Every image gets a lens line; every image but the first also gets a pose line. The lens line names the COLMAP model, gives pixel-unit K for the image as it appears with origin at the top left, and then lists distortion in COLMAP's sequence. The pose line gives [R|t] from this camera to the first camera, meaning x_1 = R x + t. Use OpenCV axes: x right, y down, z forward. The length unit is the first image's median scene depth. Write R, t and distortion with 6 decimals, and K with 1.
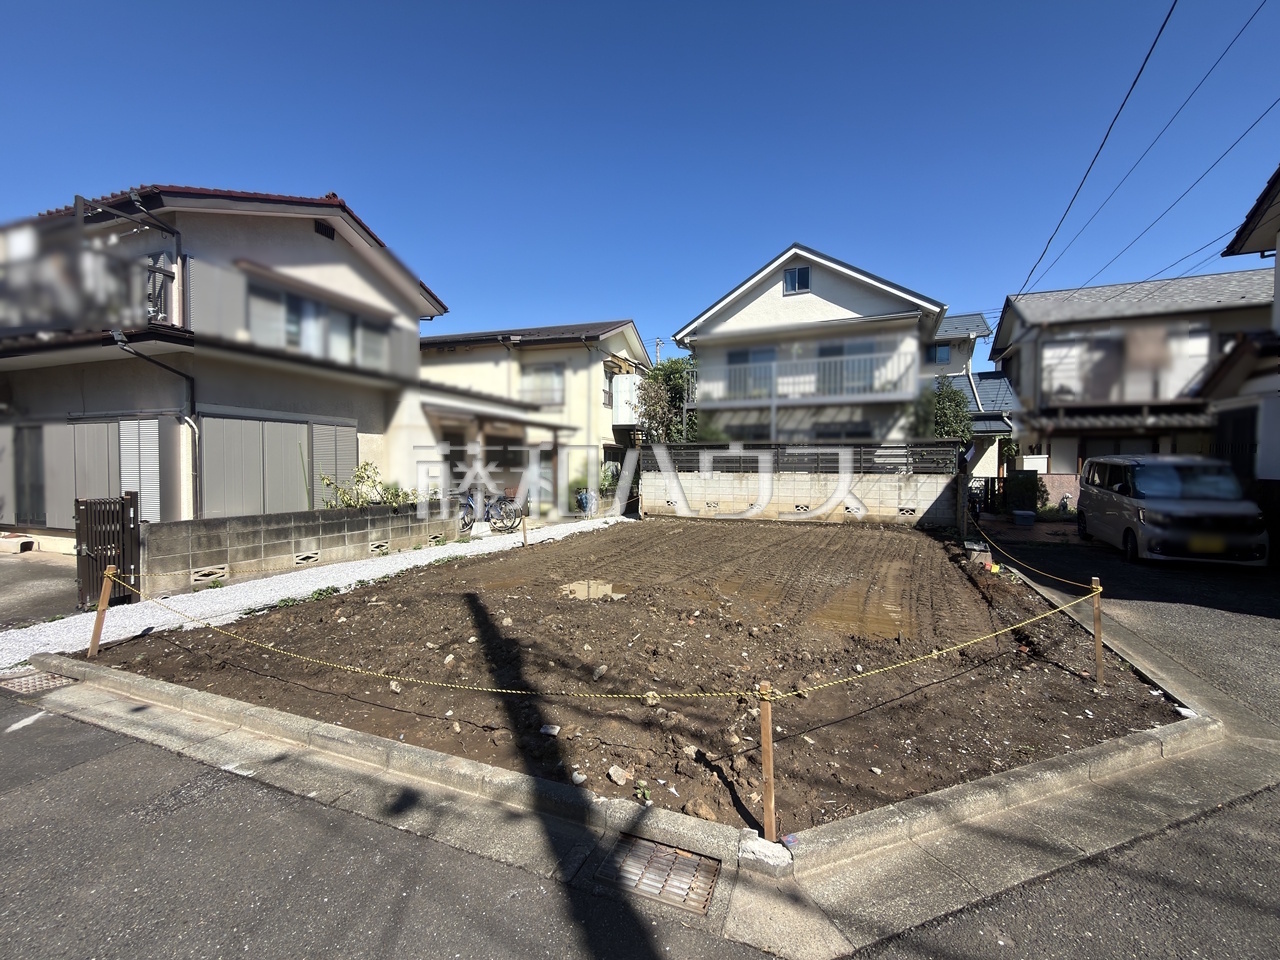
lens RADIAL K [[508.4, 0, 640.8], [0, 508.4, 481.1], [0, 0, 1]] dist [-0.002485, 0.000345]
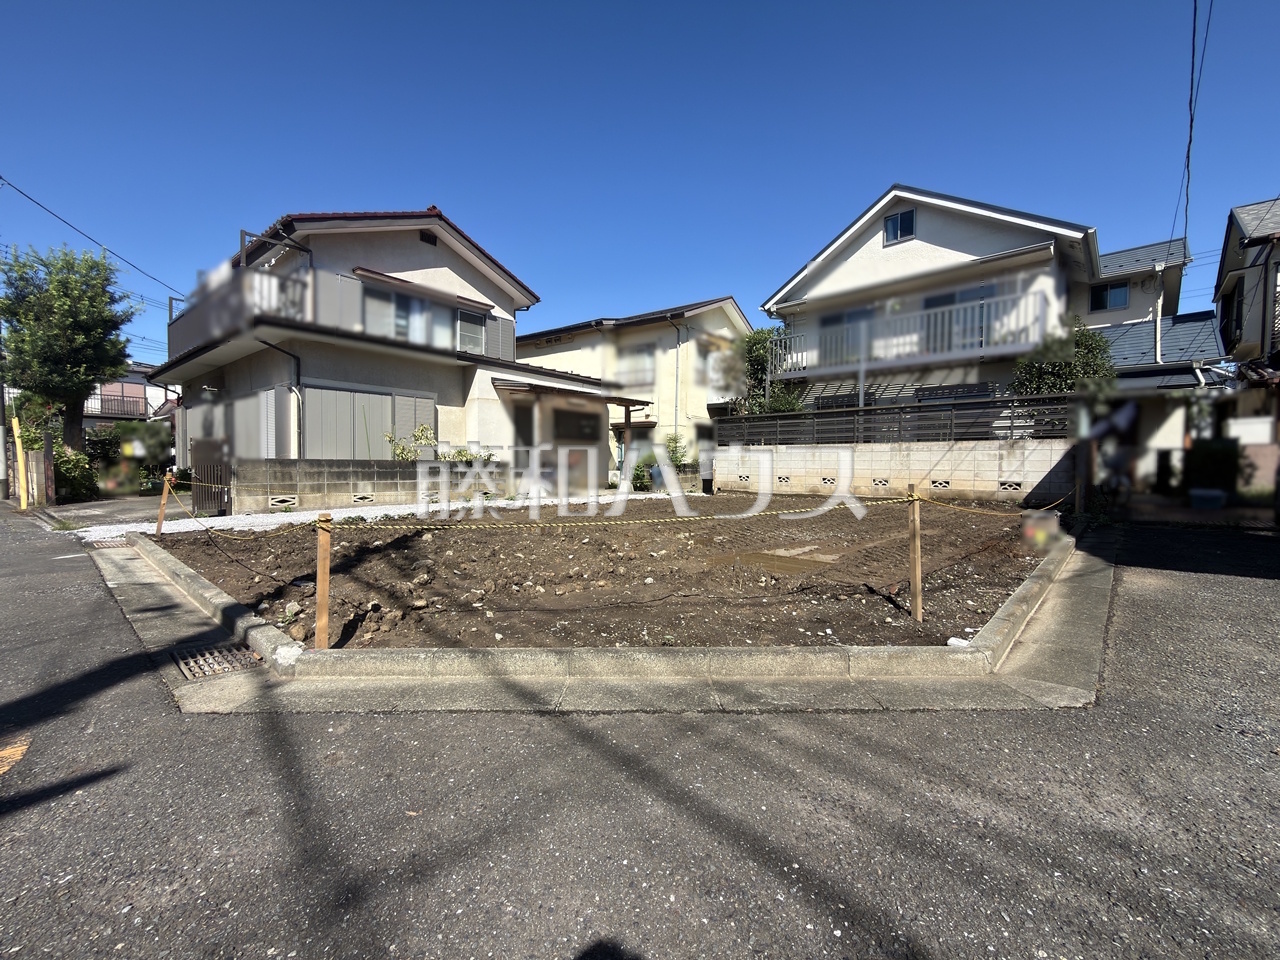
lens RADIAL K [[508.4, 0, 641.1], [0, 508.4, 480.9], [0, 0, 1]] dist [-0.002485, 0.000345]
pose [[0.944934, 0.015723, -0.326884, 0.236503], [-0.015511, 0.999874, 0.003255, 0.060278], [0.326894, 0.001995, 0.945059, 0.037894]]
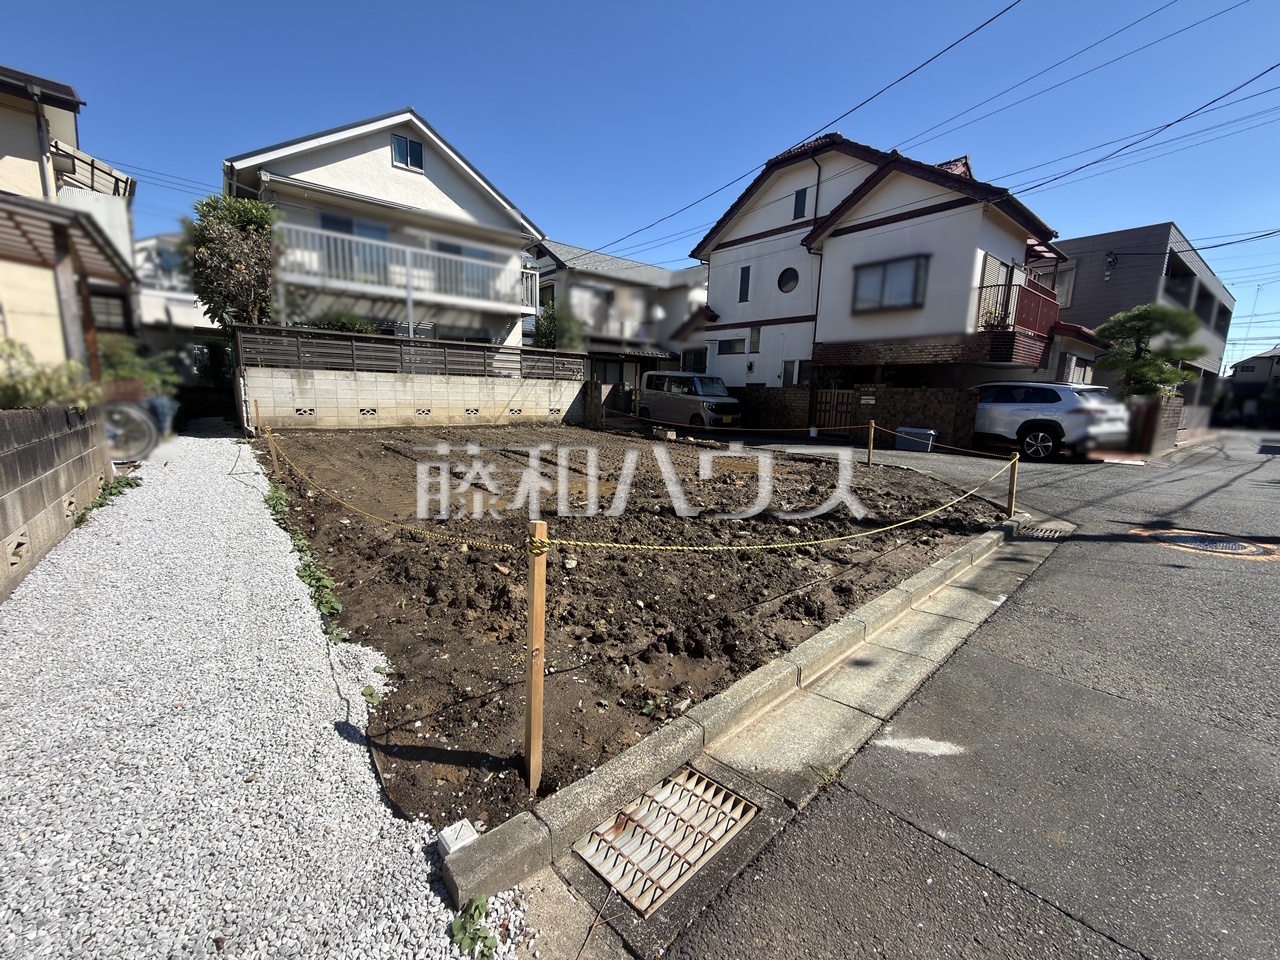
lens RADIAL K [[508.4, 0, 641.0], [0, 508.4, 480.7], [0, 0, 1]] dist [-0.002485, 0.000345]
pose [[0.440558, -0.143253, 0.886221, -0.487935], [0.000008, 0.987187, 0.159569, 0.030184], [-0.897724, -0.070292, 0.434914, 0.287859]]
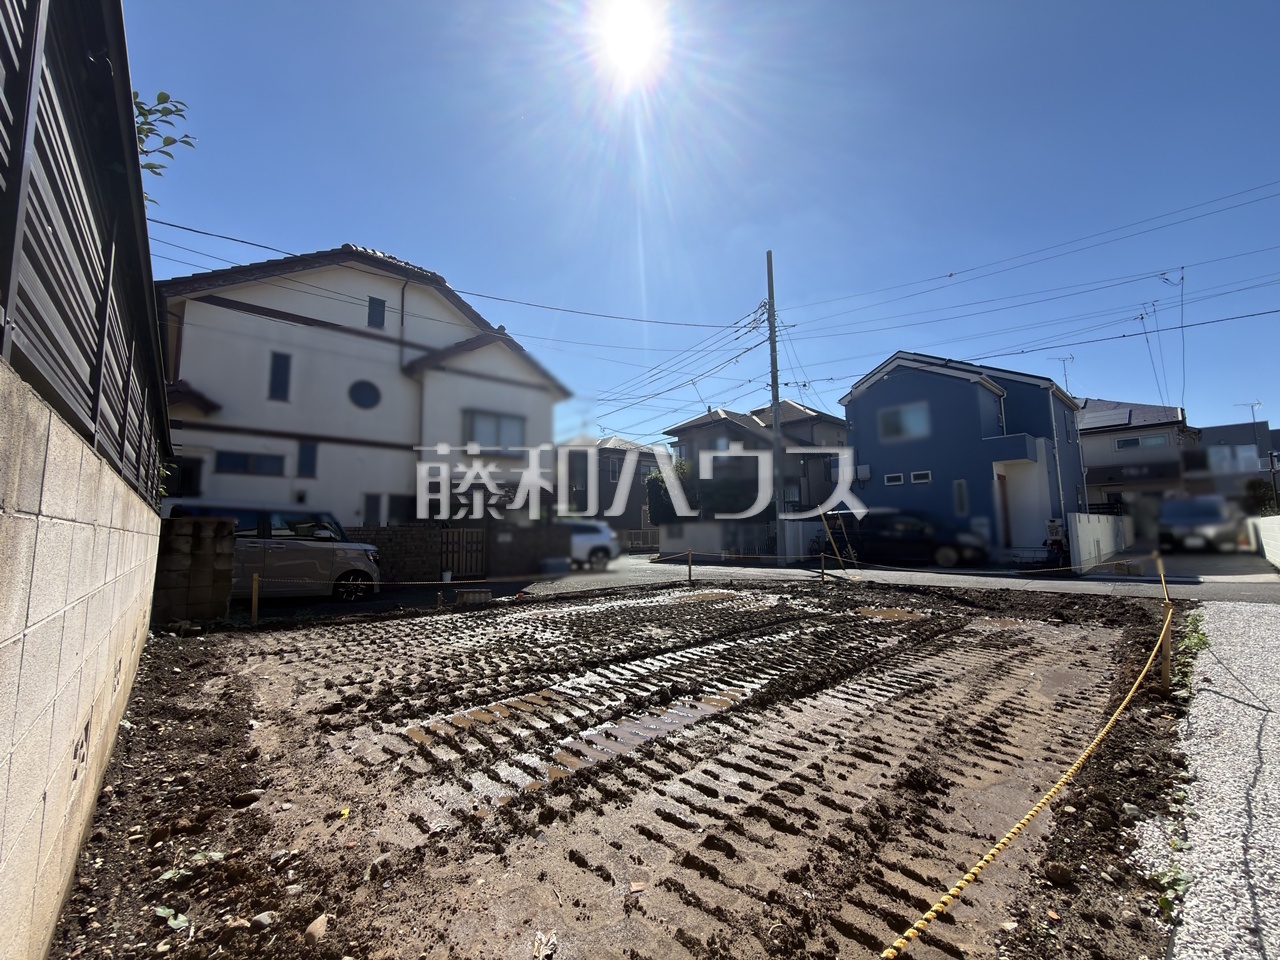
lens RADIAL K [[508.4, 0, 642.7], [0, 508.4, 476.0], [0, 0, 1]] dist [-0.002485, 0.000345]
pose [[-0.926960, 0.046012, 0.372327, -0.023878], [0.018201, 0.996798, -0.077868, -0.010231], [-0.374718, -0.065403, -0.924829, 1.271712]]
